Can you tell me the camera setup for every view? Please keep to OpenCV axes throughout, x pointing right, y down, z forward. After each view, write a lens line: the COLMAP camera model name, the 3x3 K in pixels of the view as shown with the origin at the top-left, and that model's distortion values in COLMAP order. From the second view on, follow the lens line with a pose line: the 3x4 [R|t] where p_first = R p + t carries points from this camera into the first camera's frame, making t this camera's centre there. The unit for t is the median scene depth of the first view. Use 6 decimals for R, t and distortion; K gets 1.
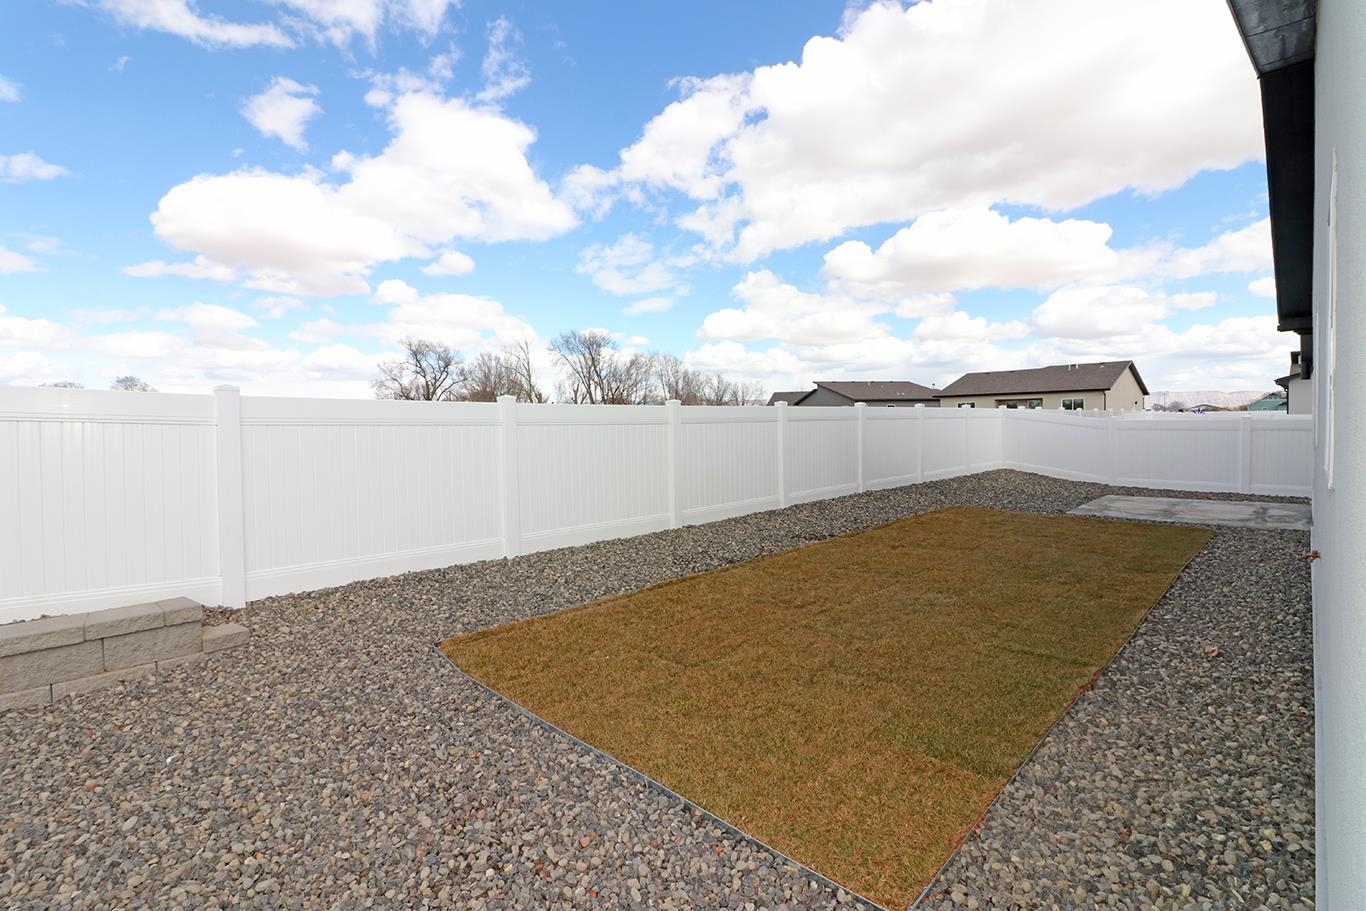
lens RADIAL K [[625.2, 0, 687.6], [0, 625.2, 441.6], [0, 0, 1]] dist [-0.017133, -0.004726]
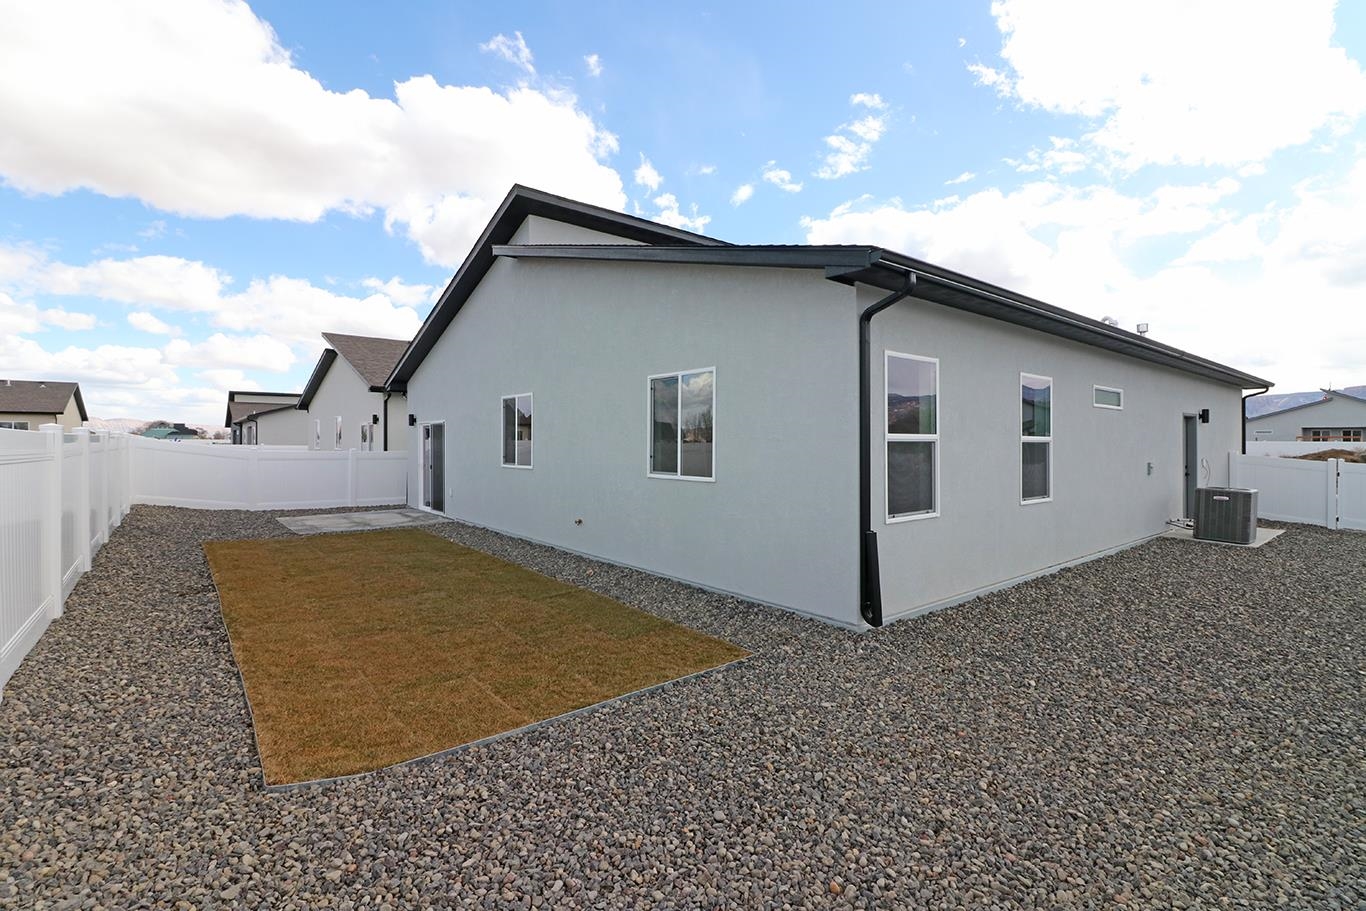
lens RADIAL K [[625.2, 0, 660.3], [0, 625.2, 446.2], [0, 0, 1]] dist [-0.017133, -0.004726]
pose [[0.117344, 0.011884, 0.993020, -0.095068], [0.024900, 0.999579, -0.014905, -0.002558], [-0.992779, 0.026475, 0.116999, 0.044353]]
